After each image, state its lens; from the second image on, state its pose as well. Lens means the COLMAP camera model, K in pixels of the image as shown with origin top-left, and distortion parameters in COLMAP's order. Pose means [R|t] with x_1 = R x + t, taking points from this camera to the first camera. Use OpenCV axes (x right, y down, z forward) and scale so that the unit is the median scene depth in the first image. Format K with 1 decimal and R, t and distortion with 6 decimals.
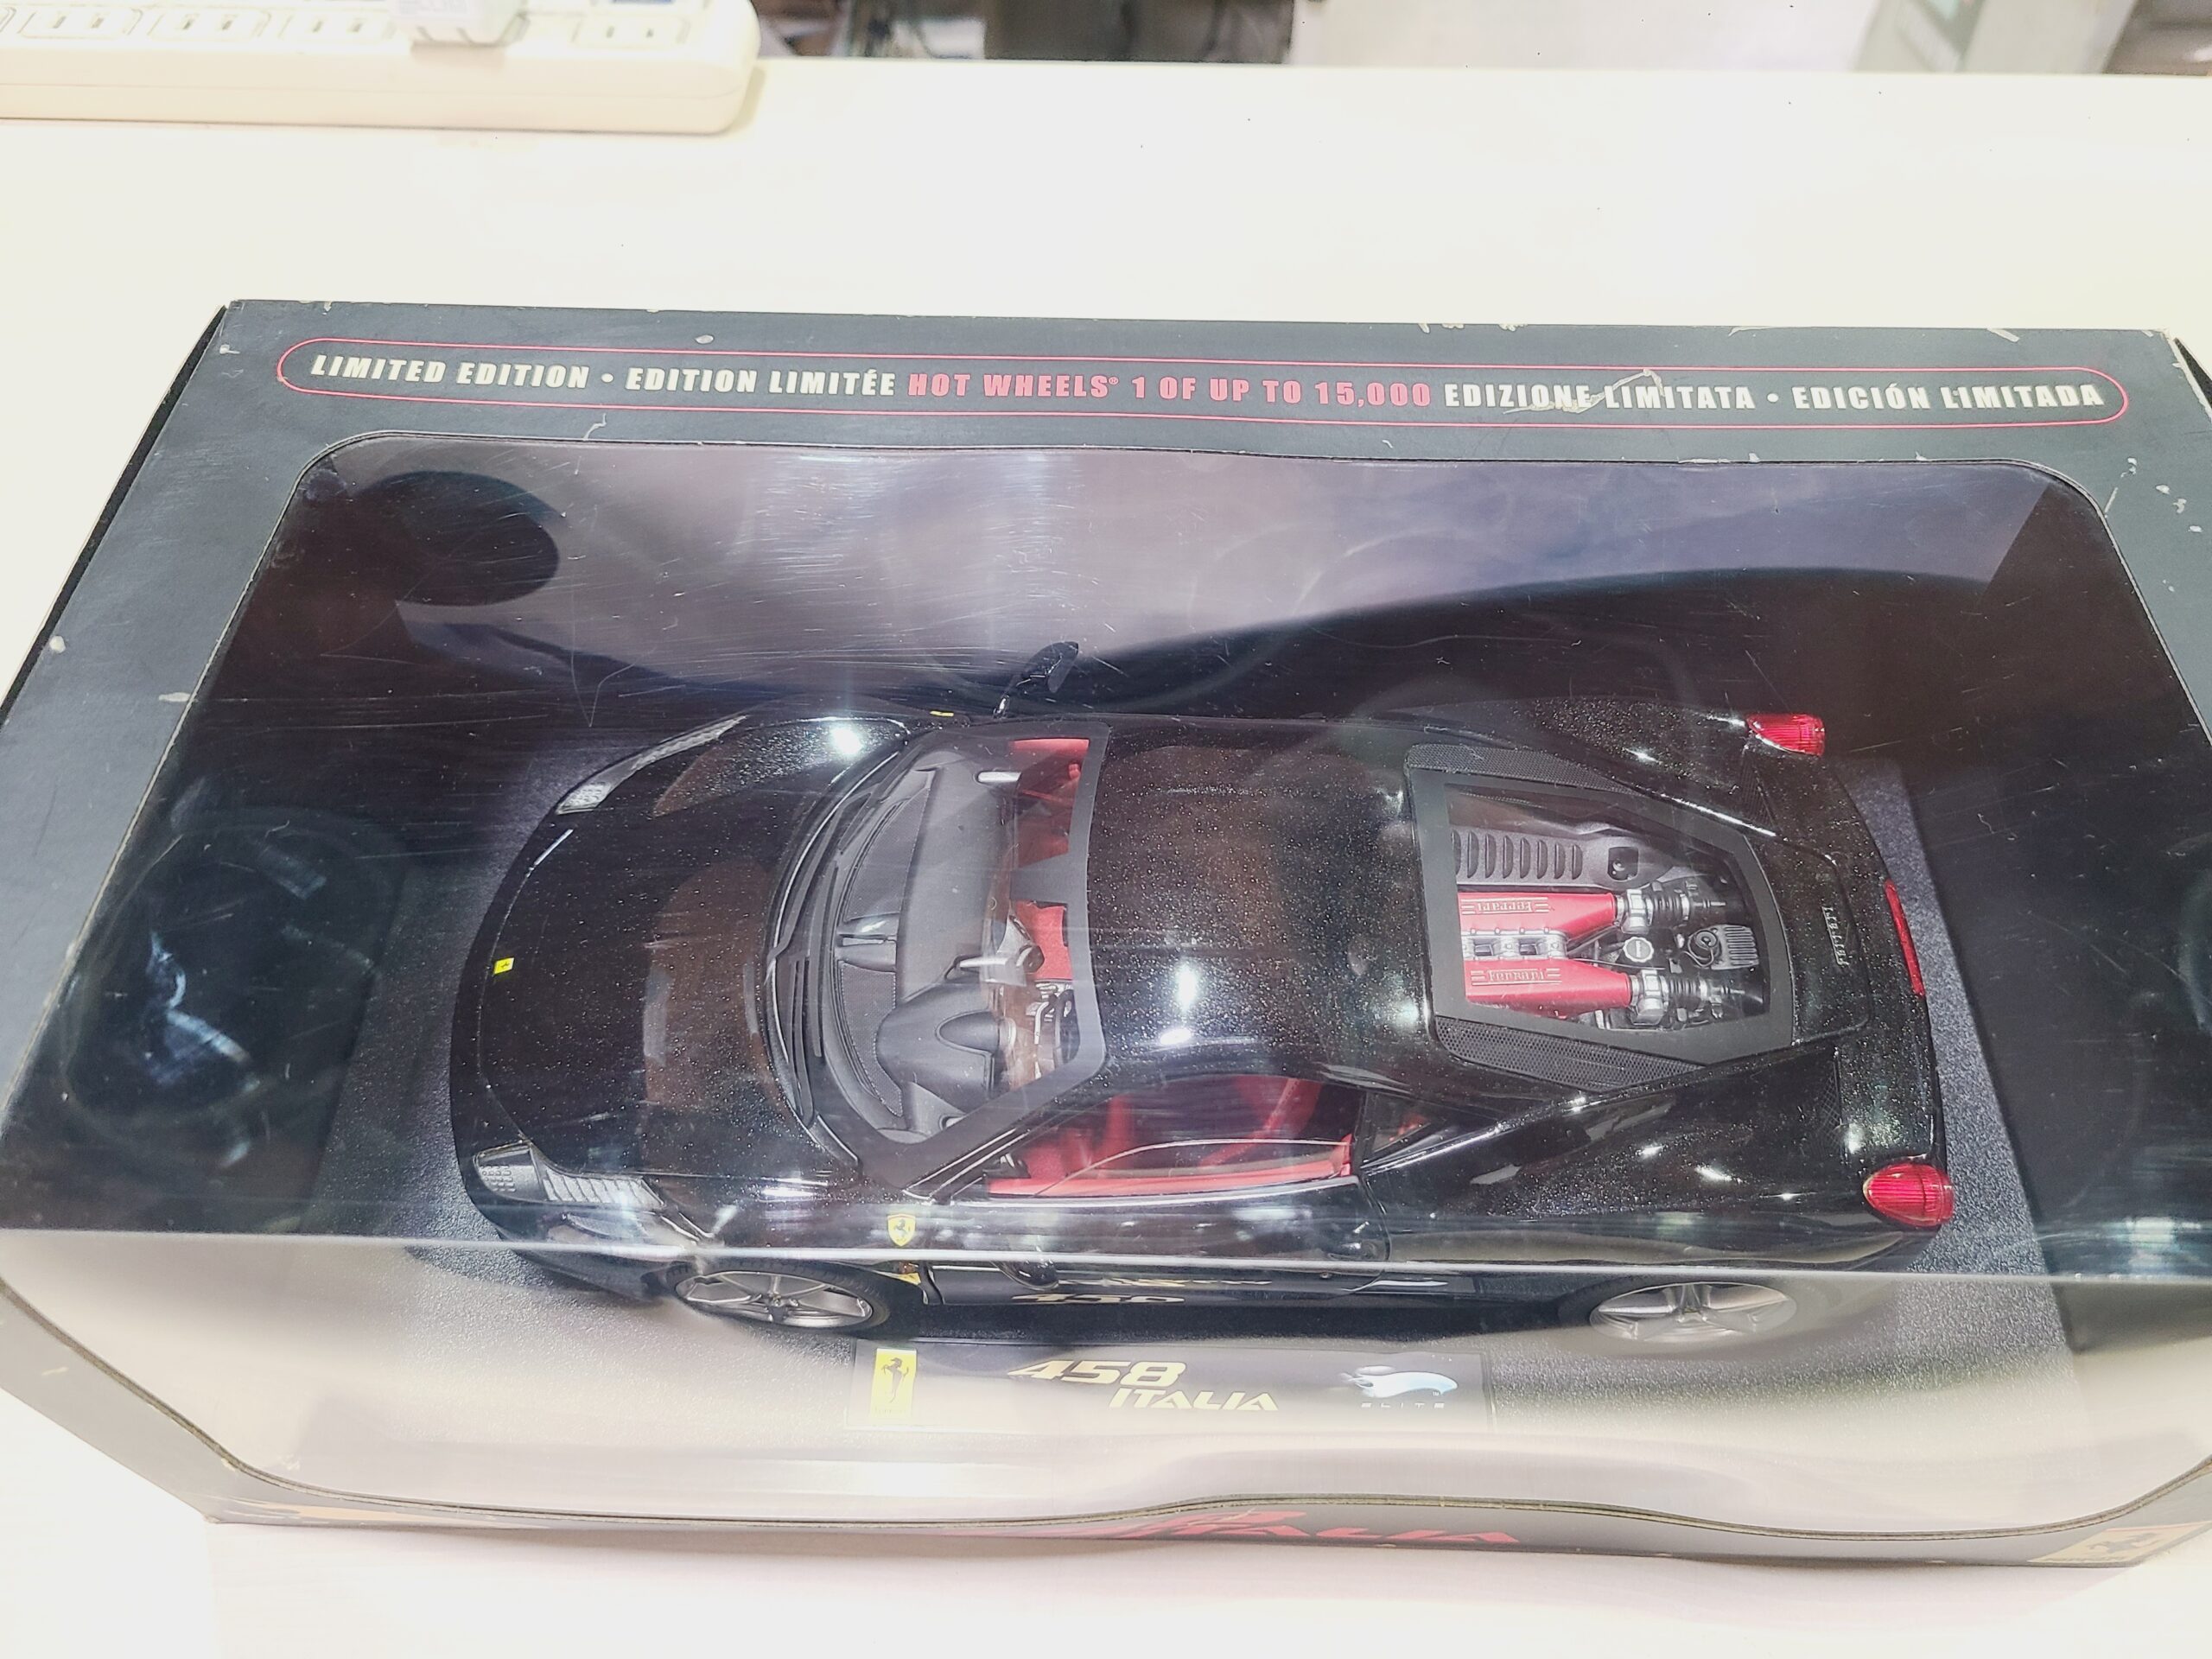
lens RADIAL K [[1681.7, 0, 1106.1], [0, 1681.7, 834.2], [0, 0, 1]] dist [0.007982, -0.013257]
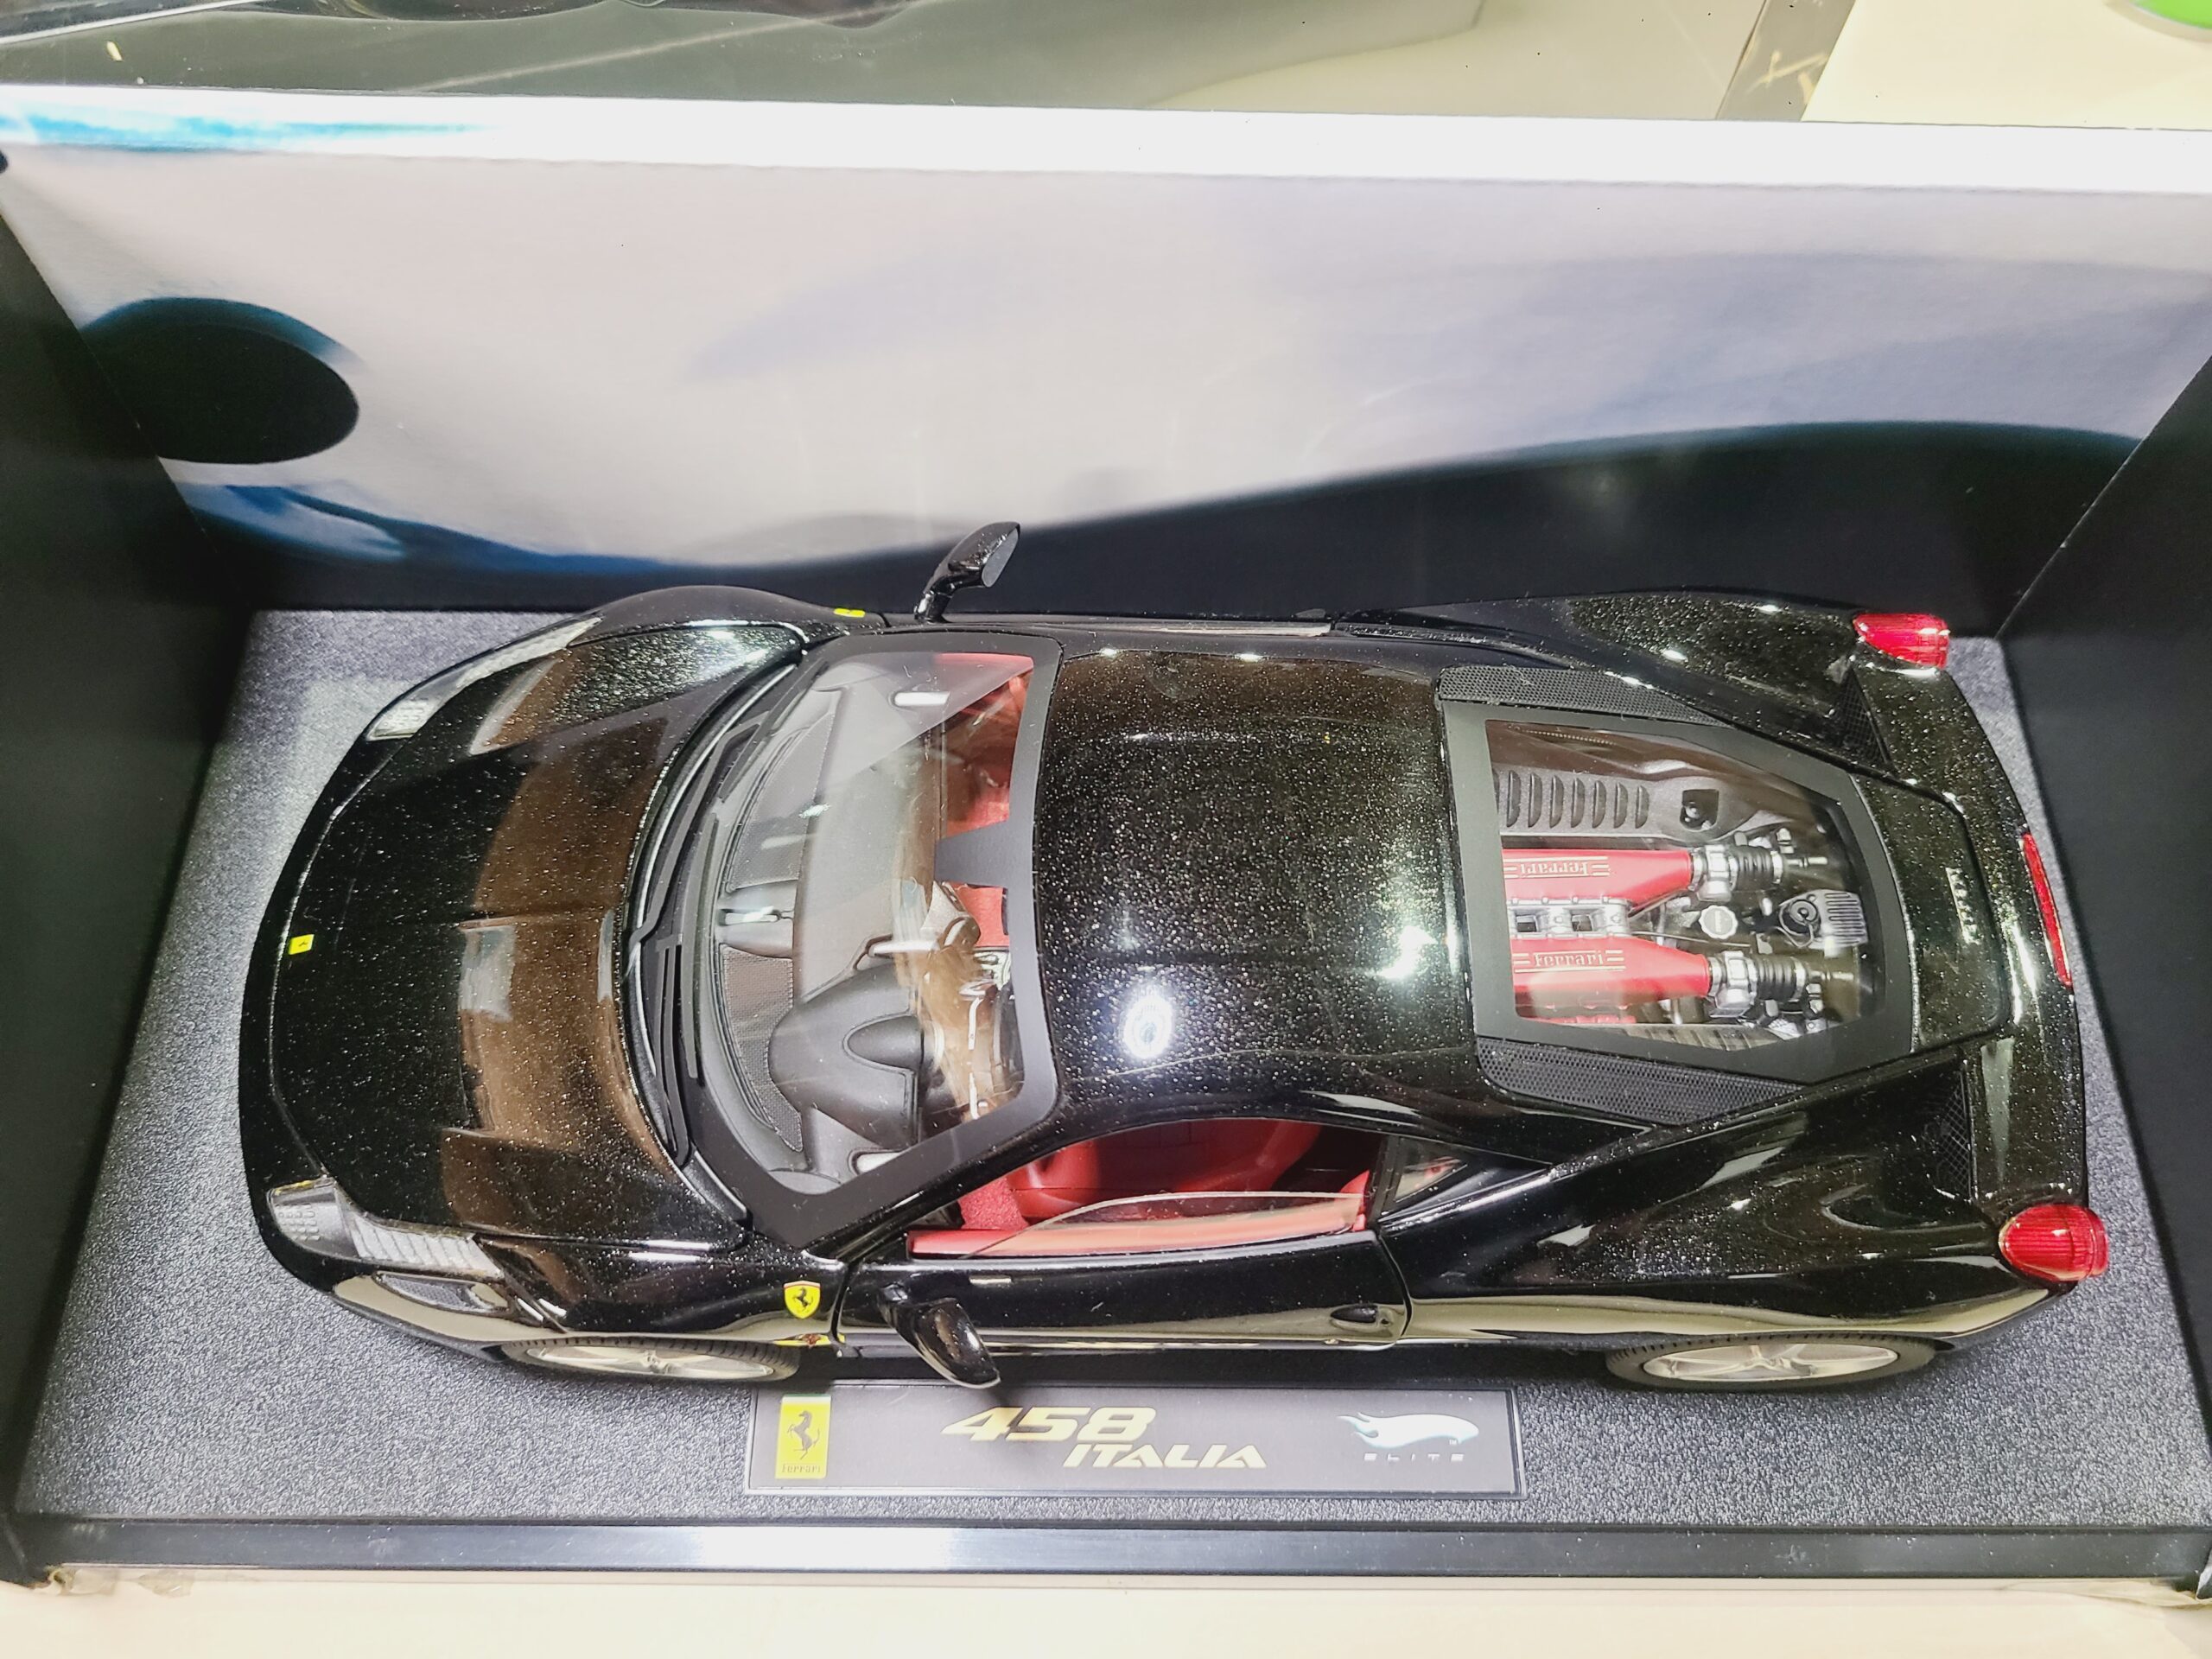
lens RADIAL K [[1681.7, 0, 1100.2], [0, 1681.7, 827.4], [0, 0, 1]] dist [0.007982, -0.013257]
pose [[0.999687, -0.005515, 0.024401, 0.001096], [0.002365, 0.991864, 0.127280, -0.079399], [-0.024904, -0.127183, 0.991567, 0.213565]]
